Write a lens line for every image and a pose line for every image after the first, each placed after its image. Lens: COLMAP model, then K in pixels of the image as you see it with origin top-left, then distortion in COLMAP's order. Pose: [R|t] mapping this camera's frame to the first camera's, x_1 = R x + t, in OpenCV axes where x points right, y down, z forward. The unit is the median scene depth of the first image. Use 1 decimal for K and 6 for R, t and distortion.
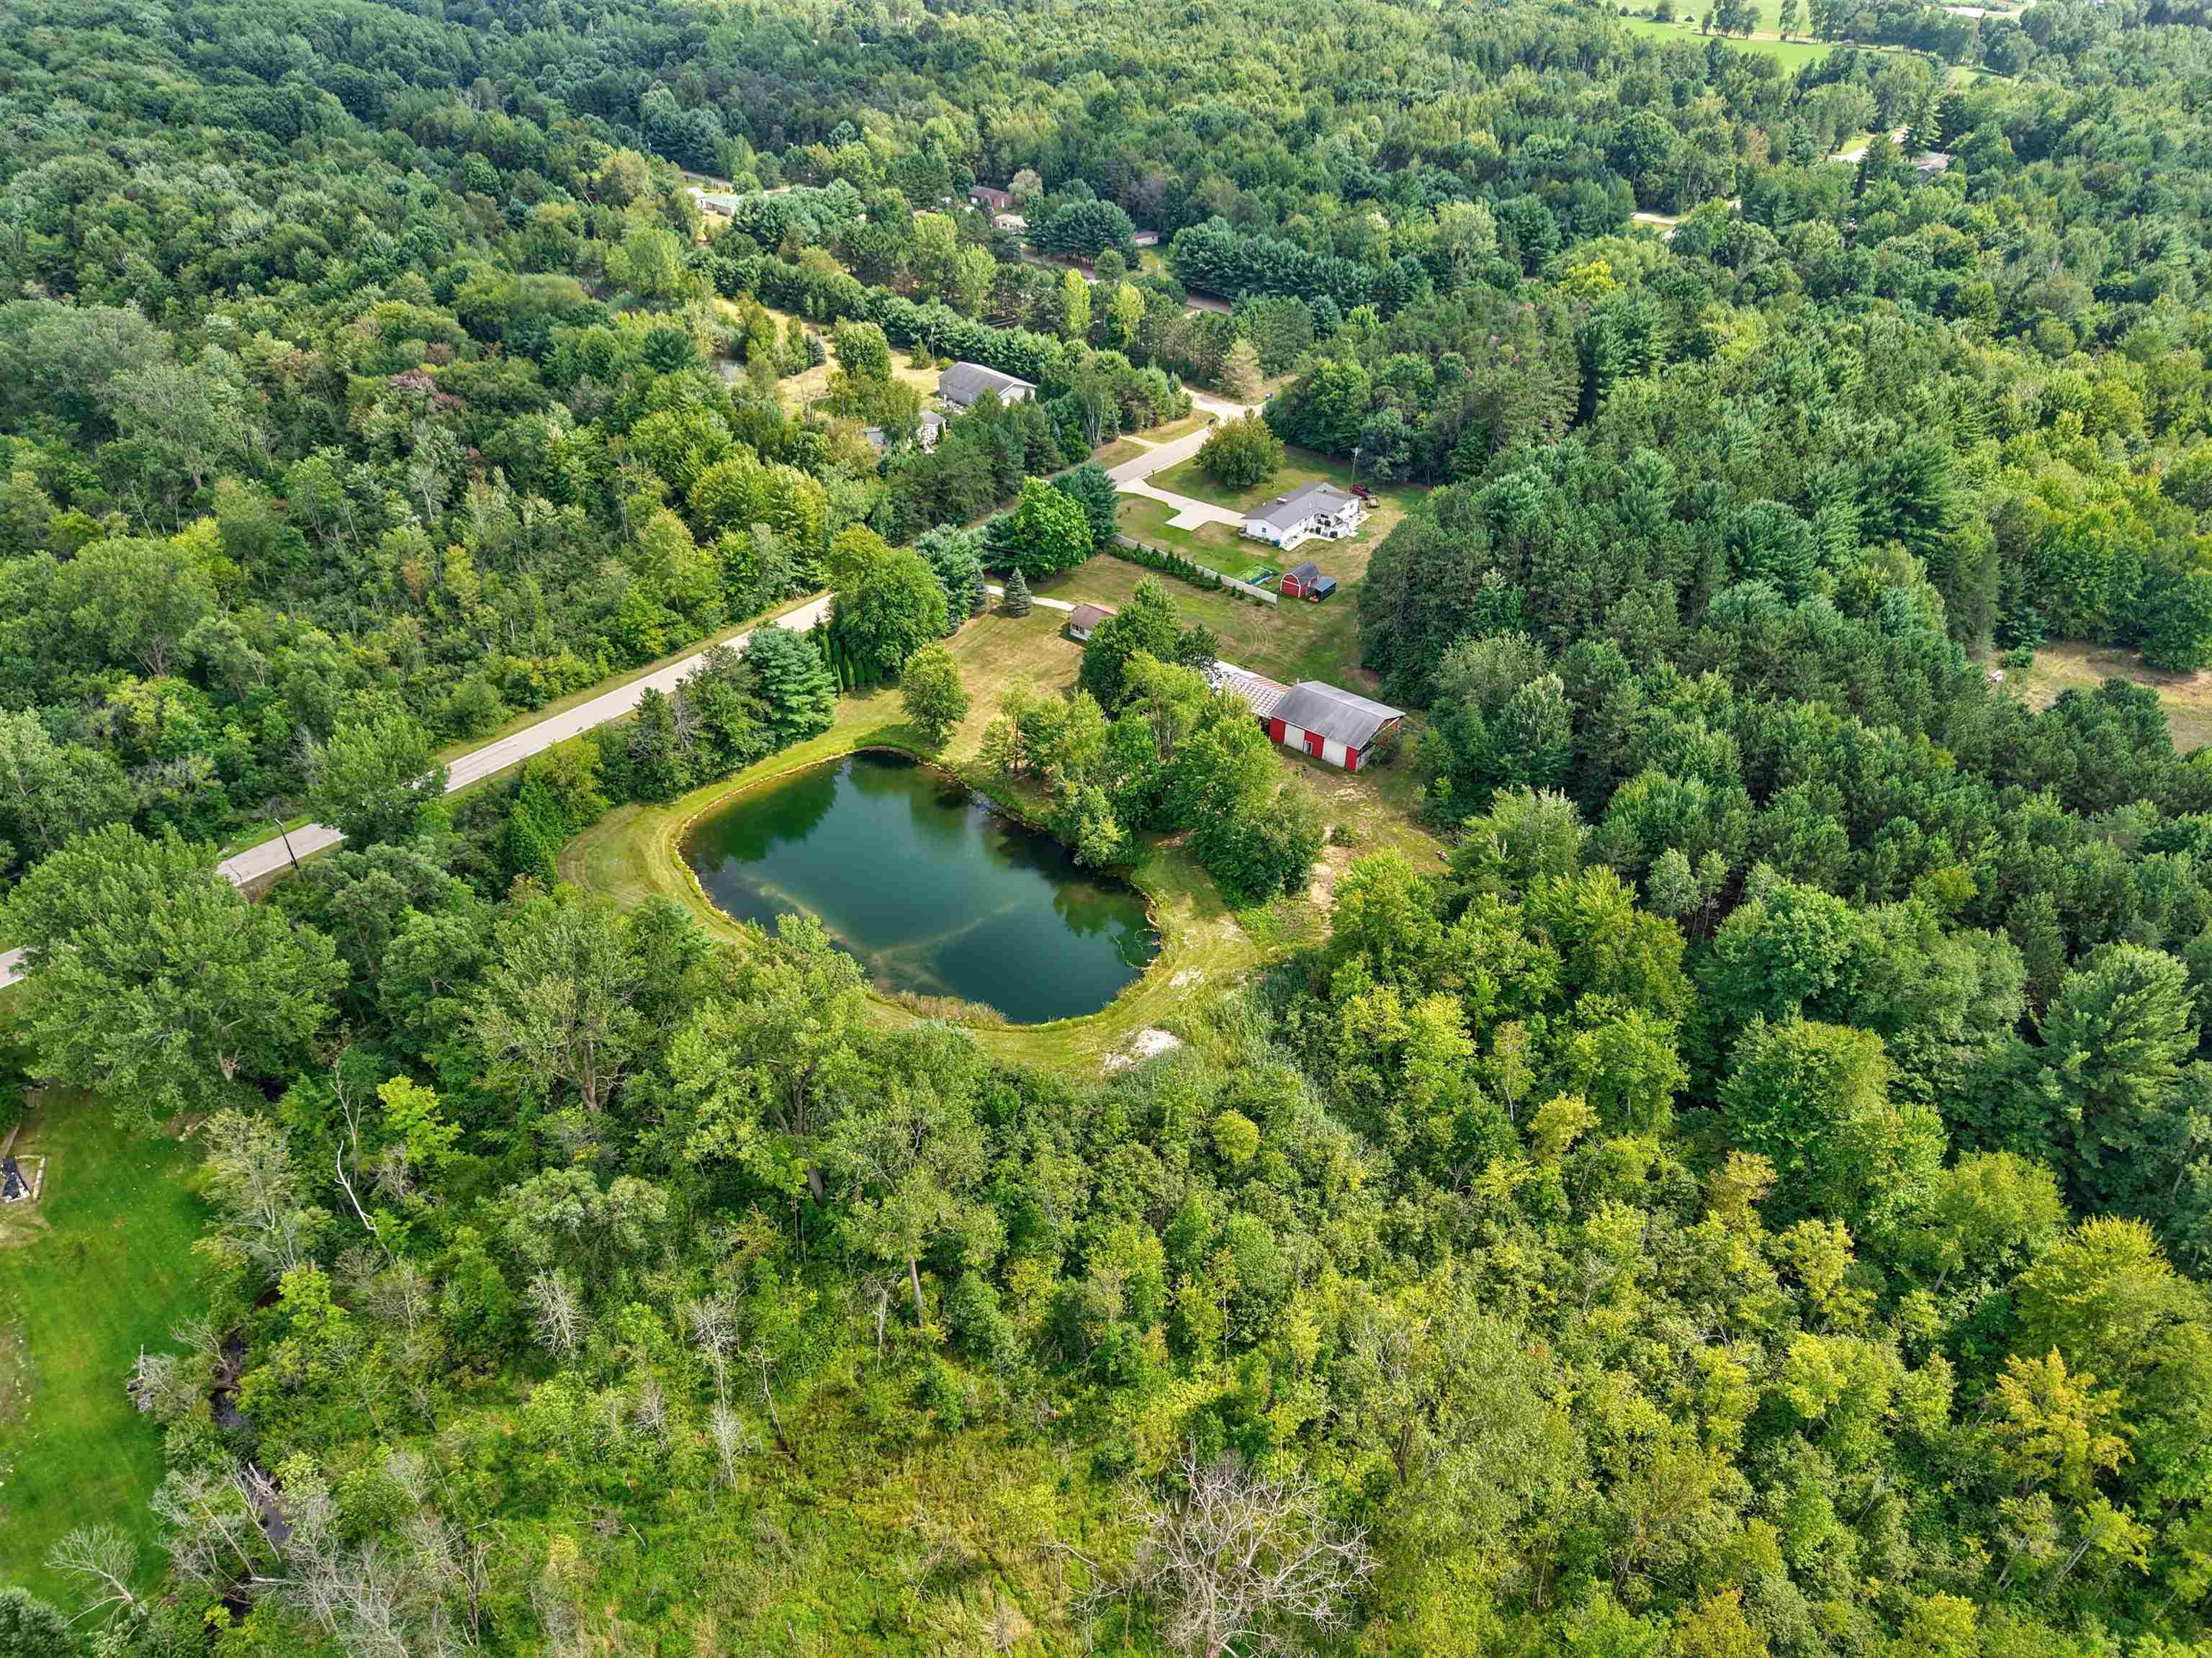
lens RADIAL K [[1502.0, 0, 1107.5], [0, 1502.0, 835.0], [0, 0, 1]] dist [0.018024, -0.009395]
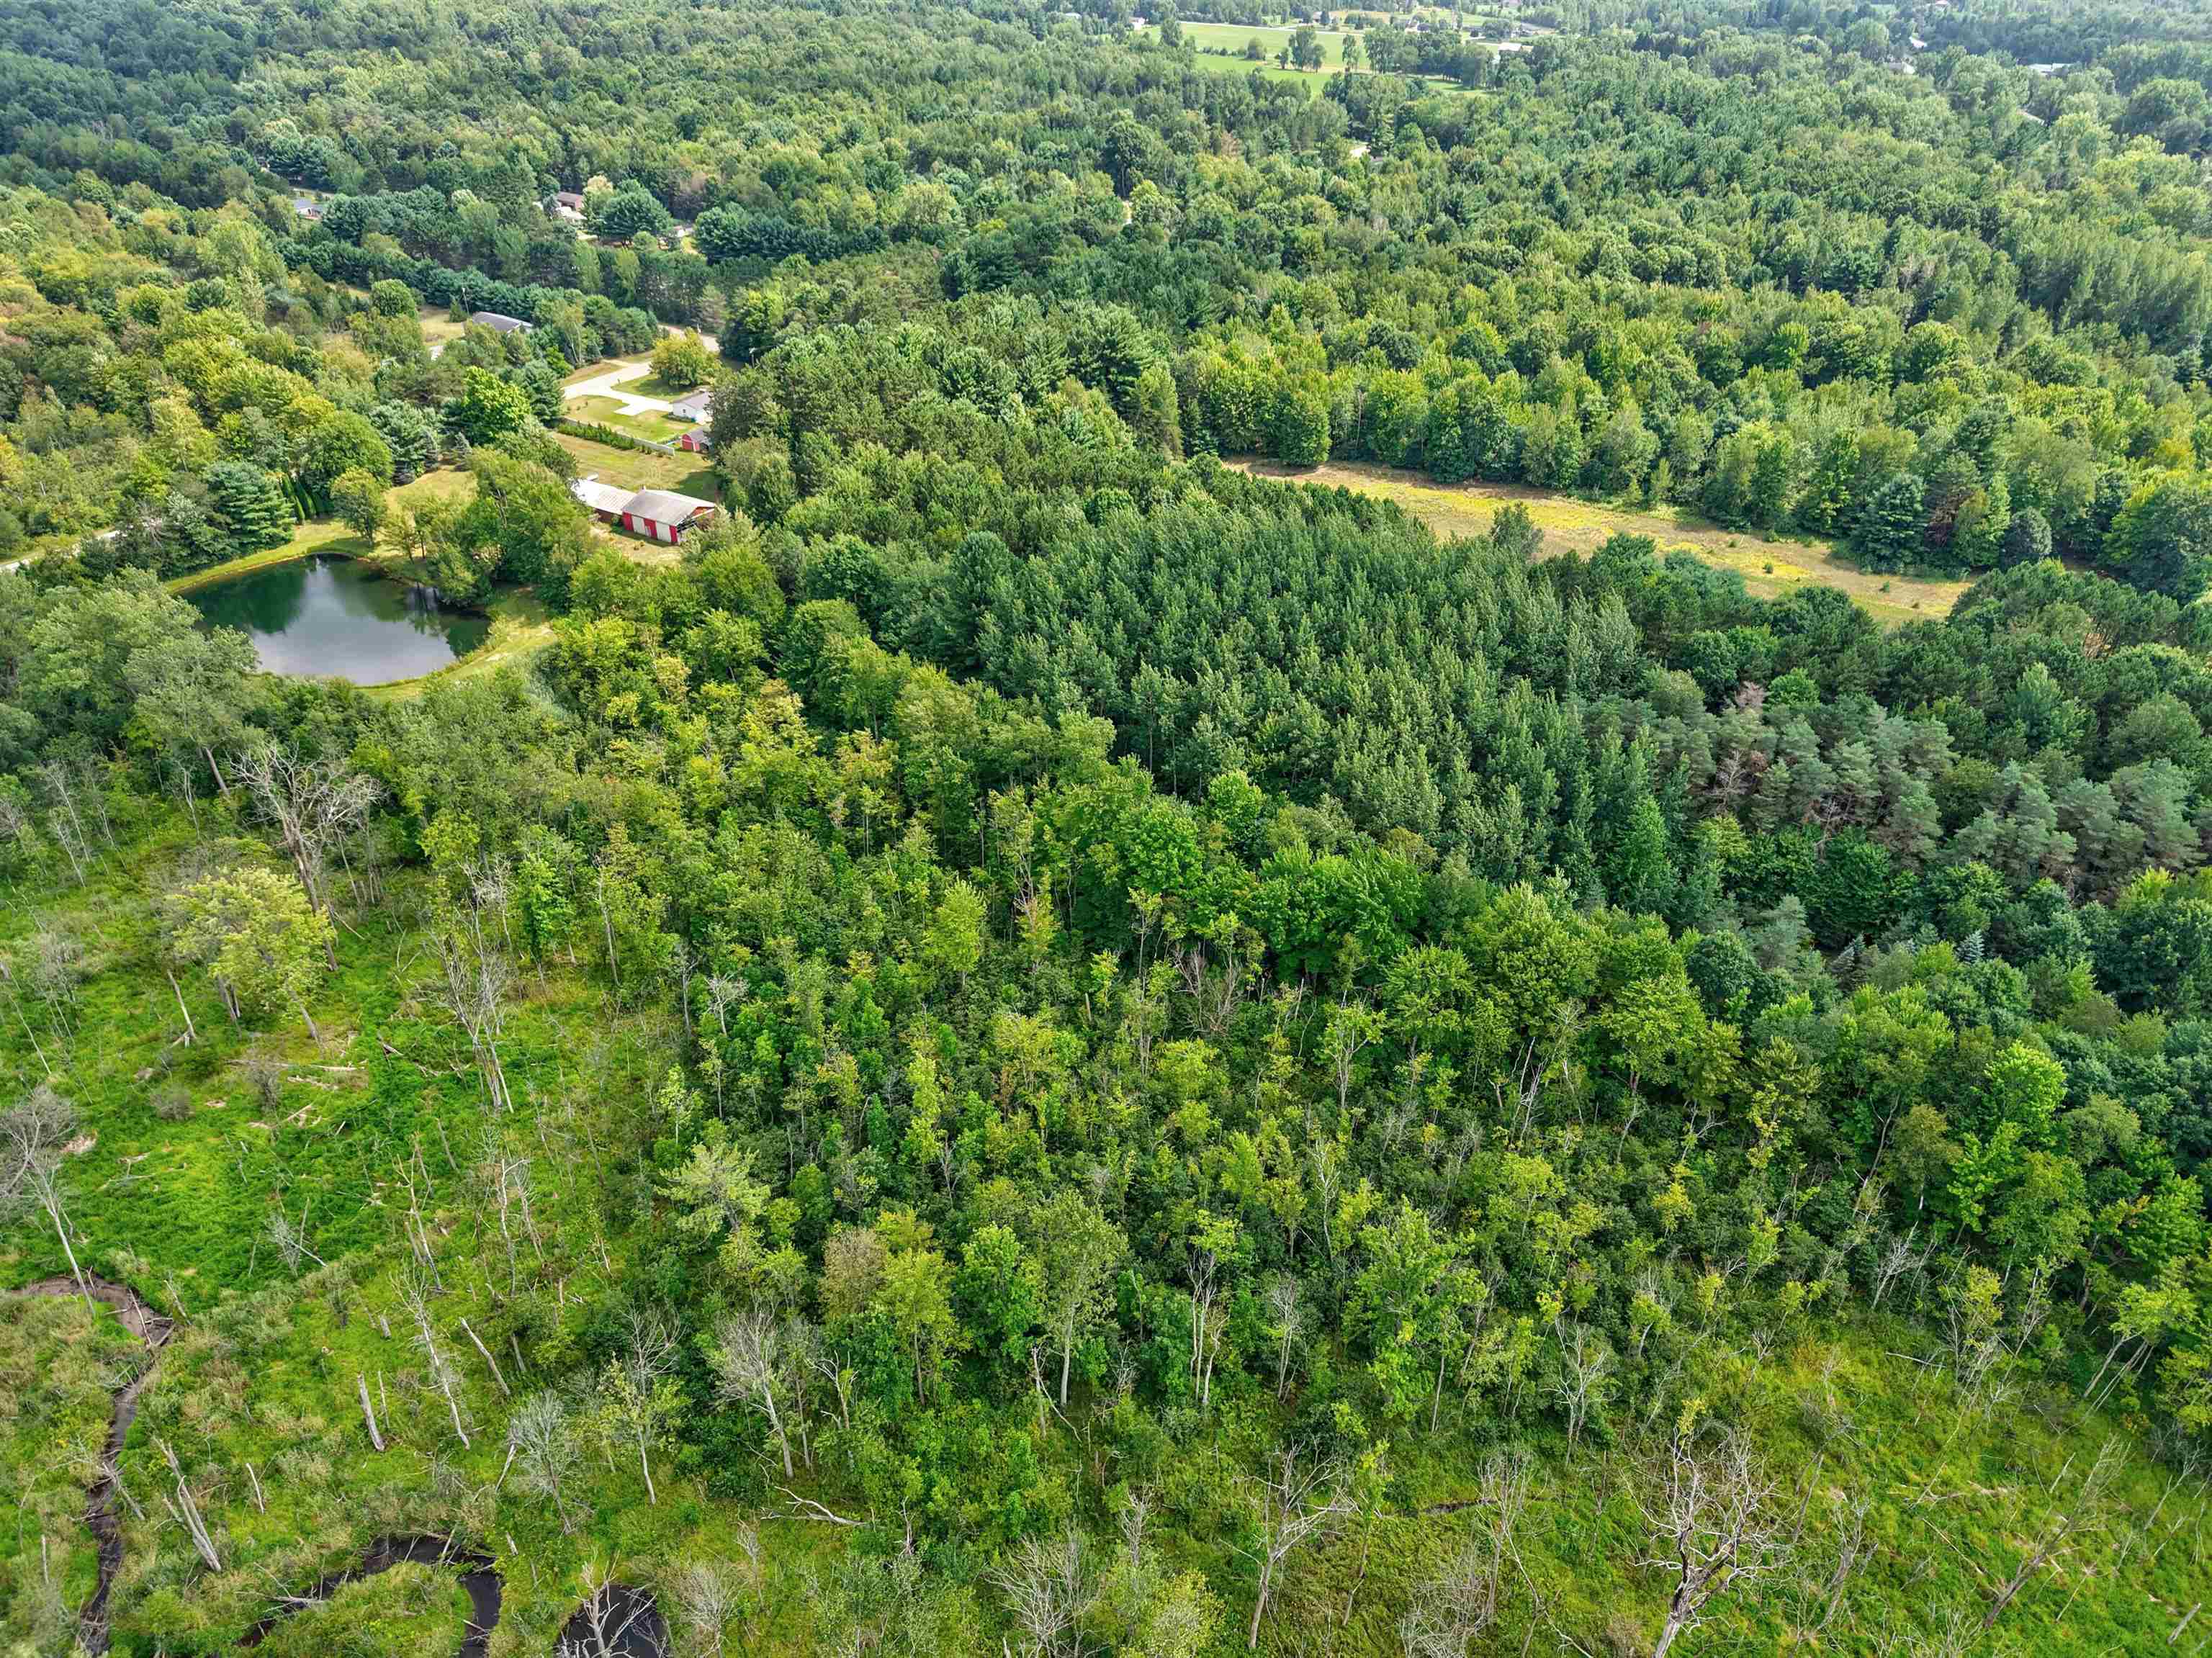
lens RADIAL K [[1502.0, 0, 1106.0], [0, 1502.0, 817.3], [0, 0, 1]] dist [0.018024, -0.009395]
pose [[0.990771, -0.073341, 0.113991, 0.272173], [0.077903, 0.996308, -0.036086, 0.208846], [-0.110924, 0.044633, 0.992826, -0.301492]]
